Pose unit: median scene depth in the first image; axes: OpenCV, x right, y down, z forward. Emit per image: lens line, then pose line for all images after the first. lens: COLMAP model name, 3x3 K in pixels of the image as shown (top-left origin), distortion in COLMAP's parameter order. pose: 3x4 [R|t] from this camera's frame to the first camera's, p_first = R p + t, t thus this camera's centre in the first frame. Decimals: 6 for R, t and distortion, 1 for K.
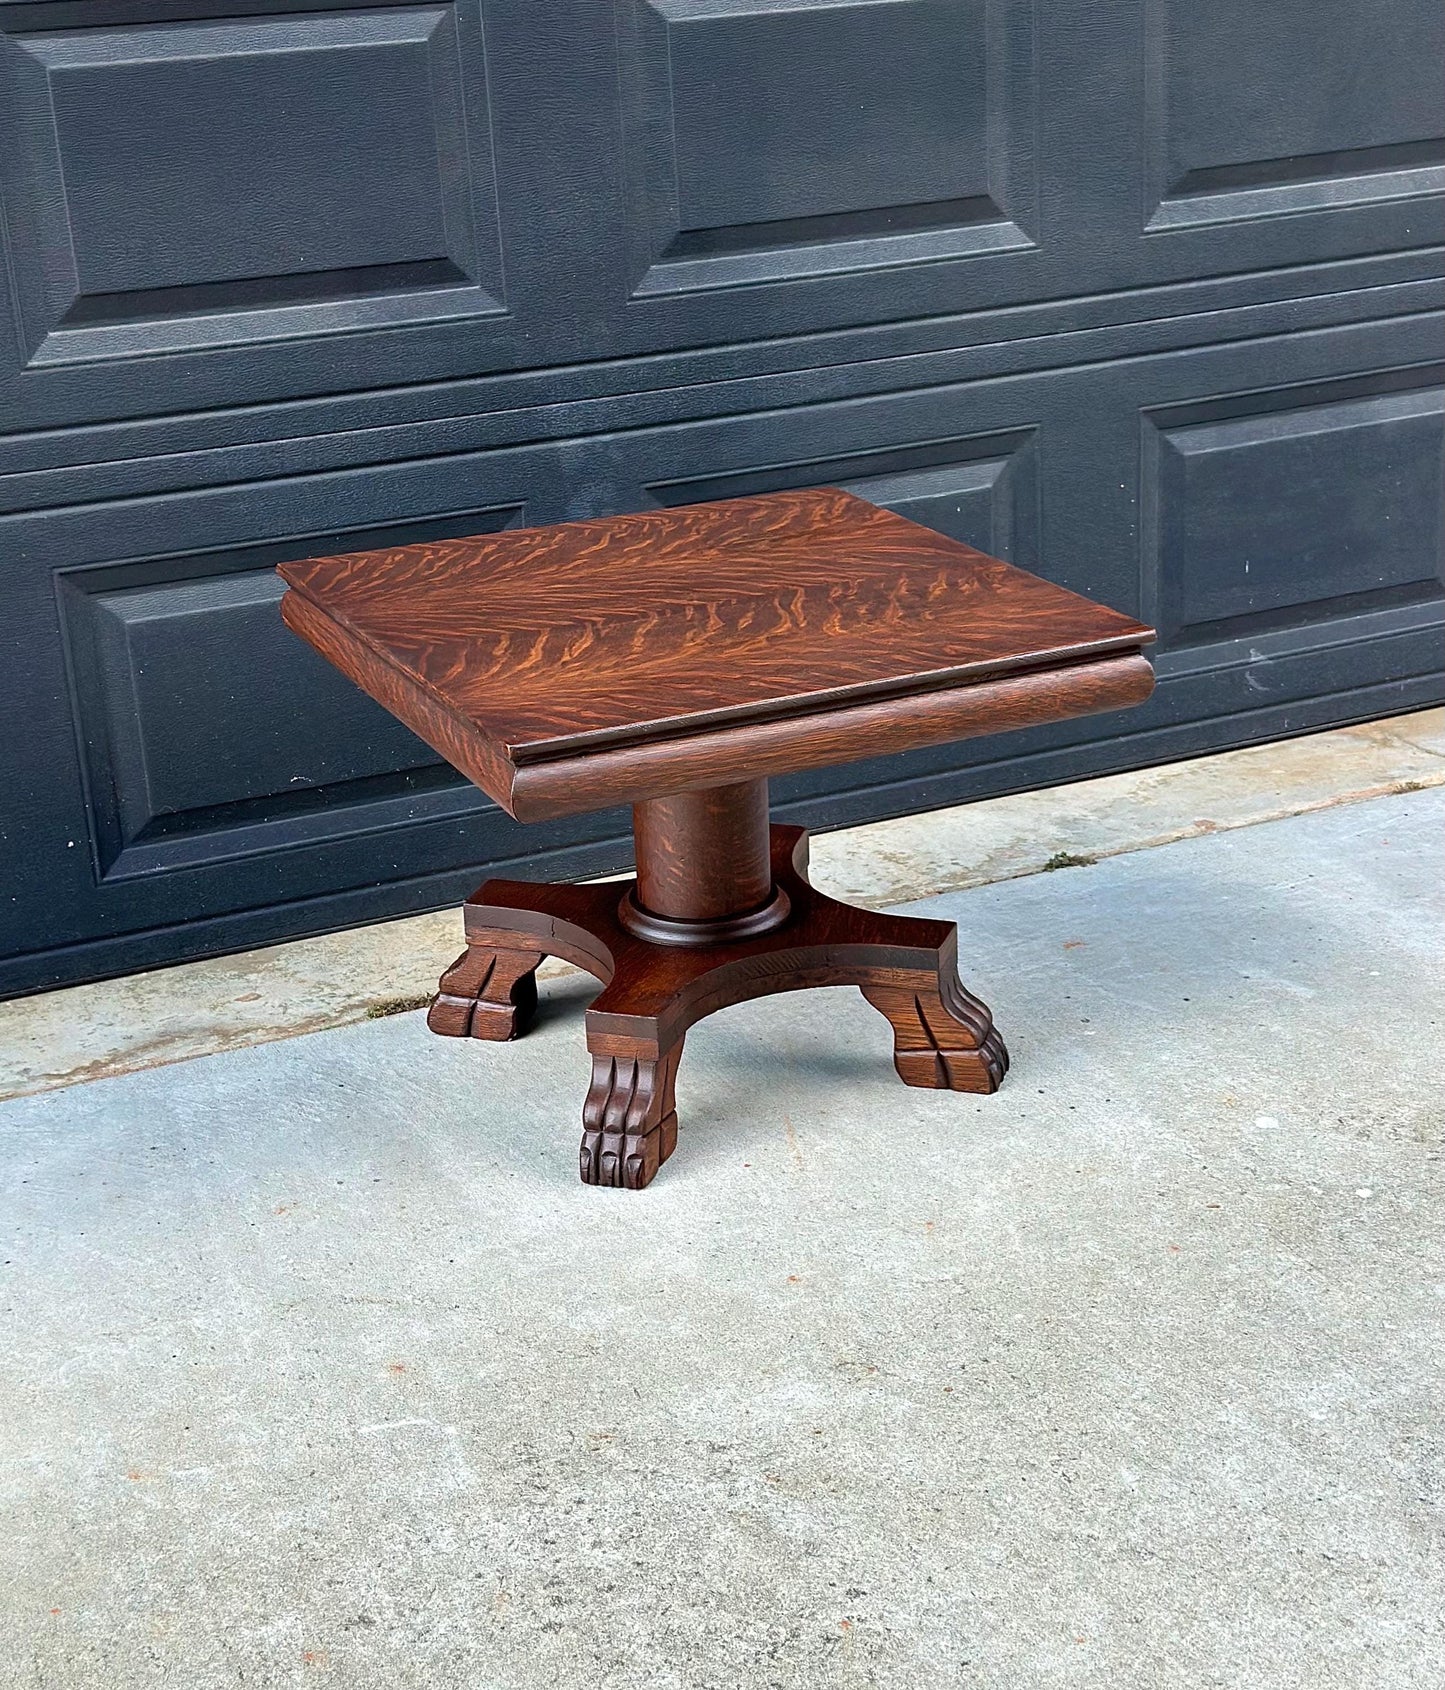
lens RADIAL K [[2789.3, 0, 733.0], [0, 2789.3, 855.0], [0, 0, 1]] dist [0.154011, 0.000000]
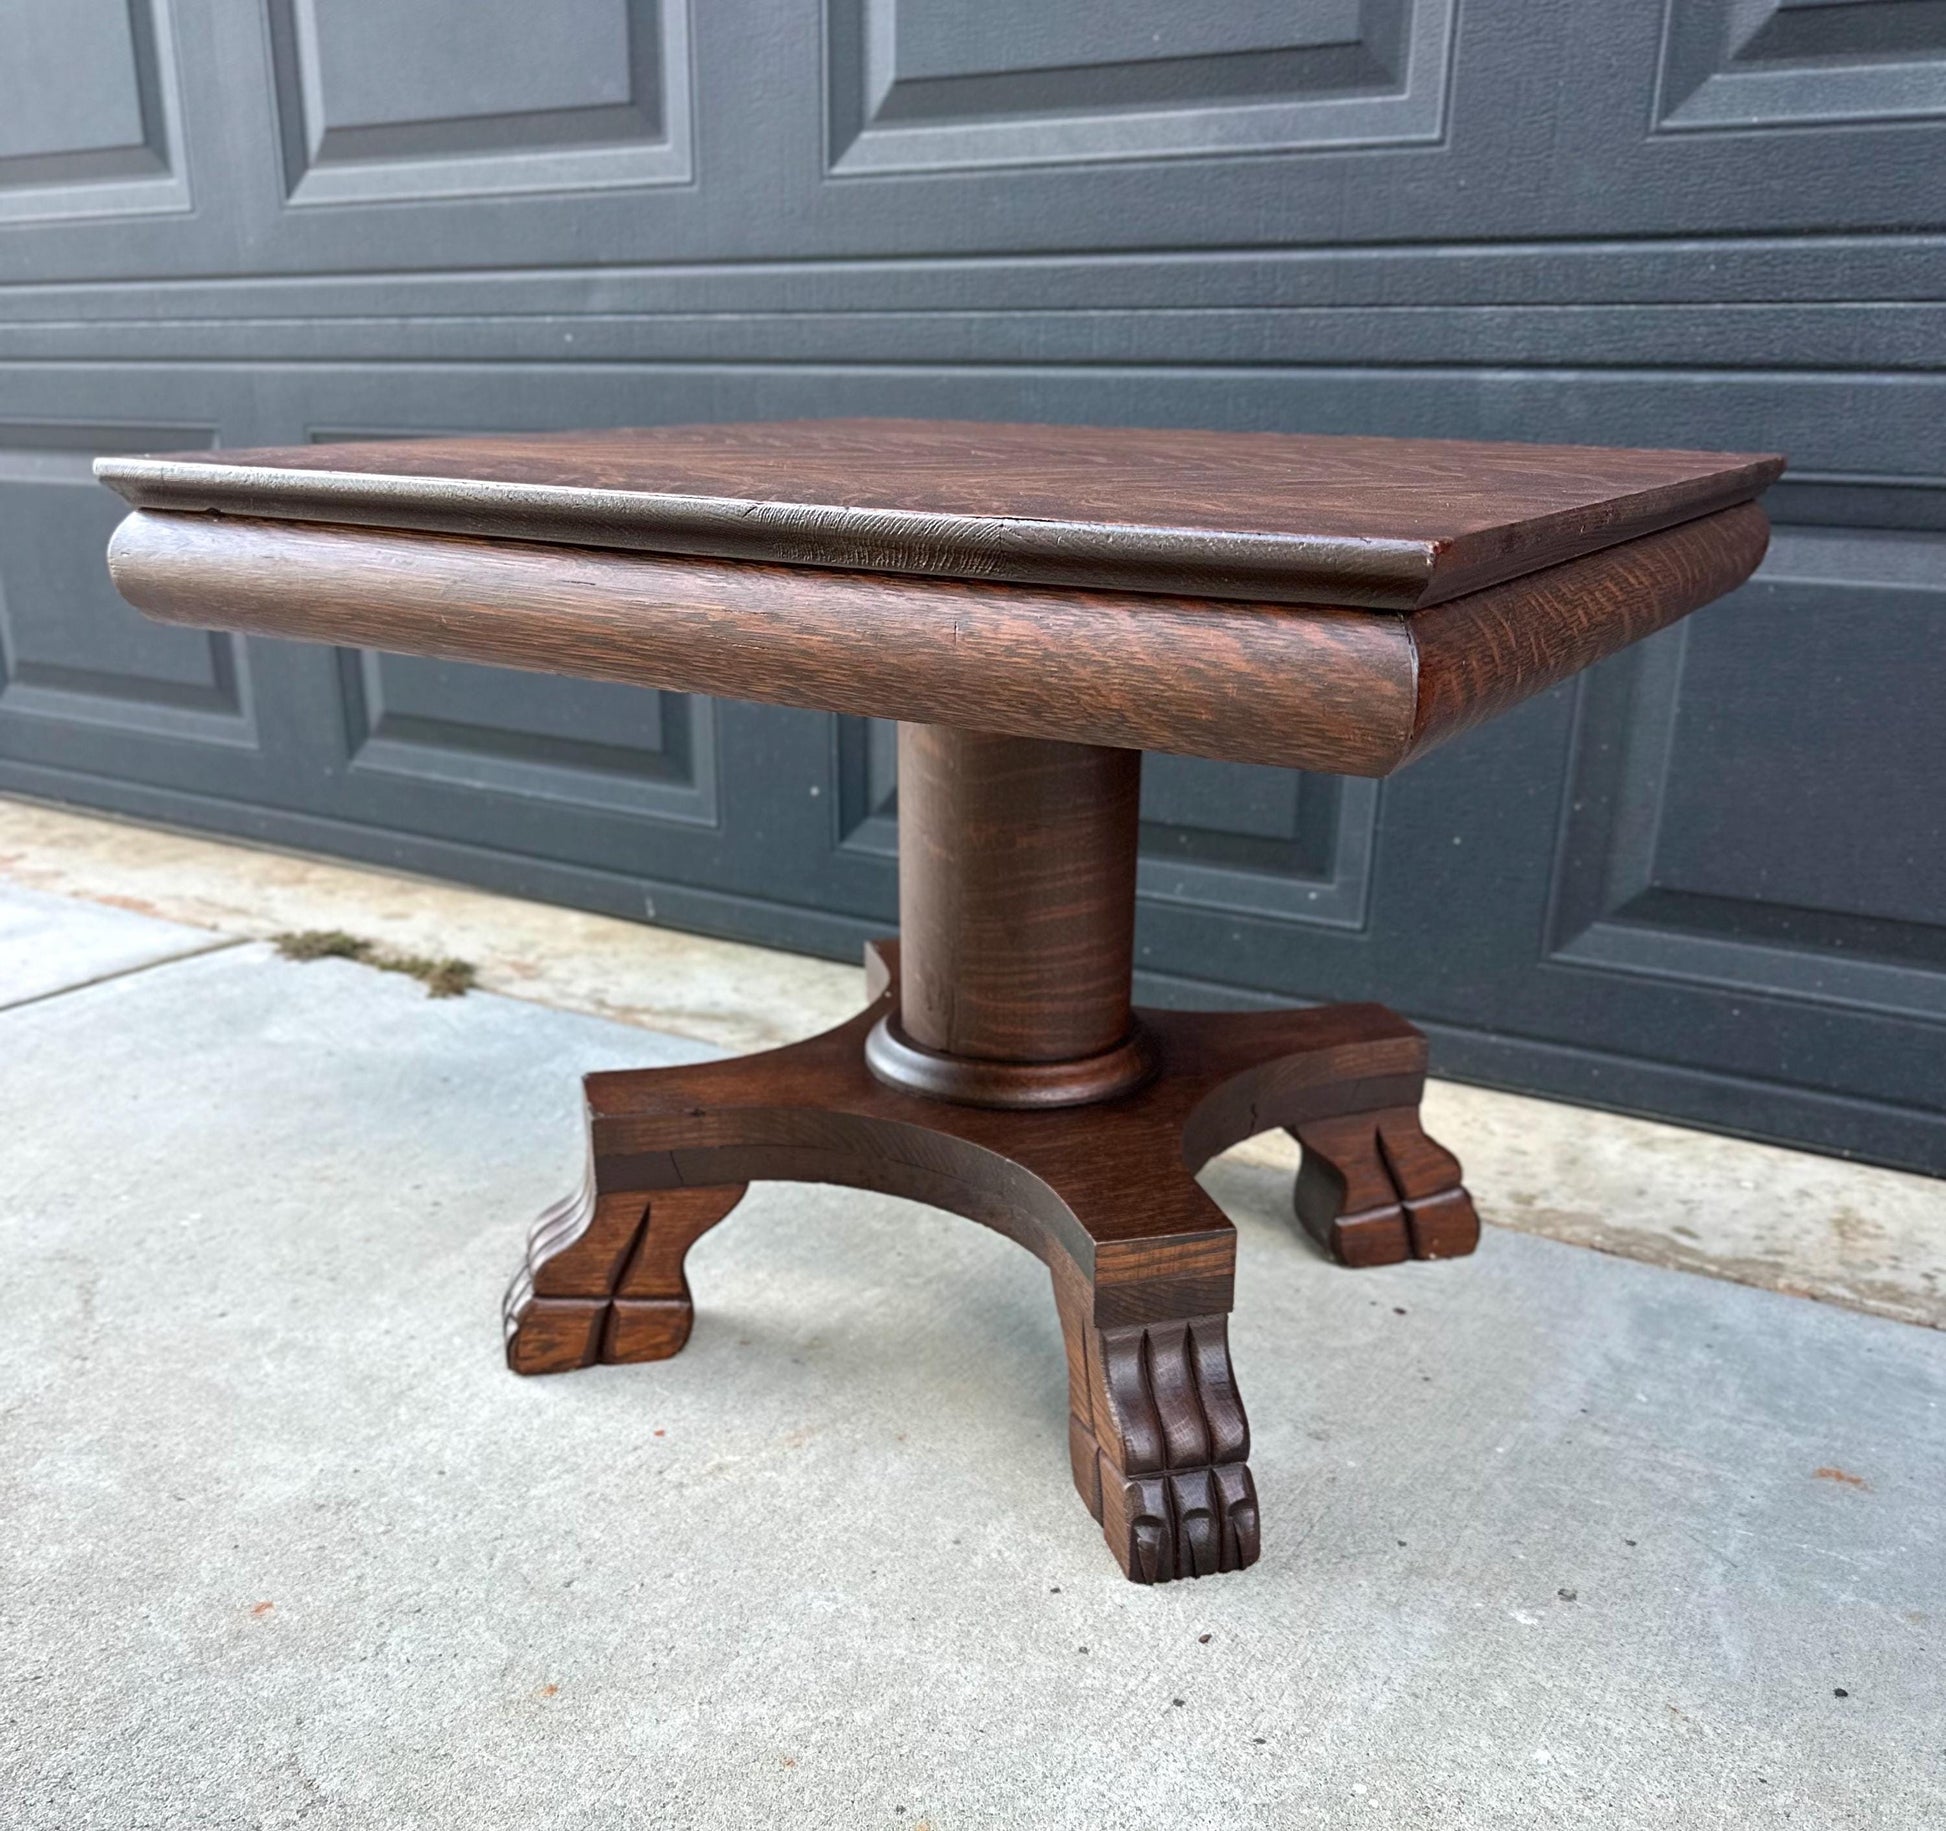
lens RADIAL K [[1876.2, 0, 972.4], [0, 1876.2, 1106.0], [0, 0, 1]] dist [0.007571, 0.000000]
pose [[0.547205, 0.346139, -0.762073, 0.277155], [-0.331298, 0.925694, 0.182569, -0.036500], [0.768641, 0.152571, 0.621220, 0.731523]]
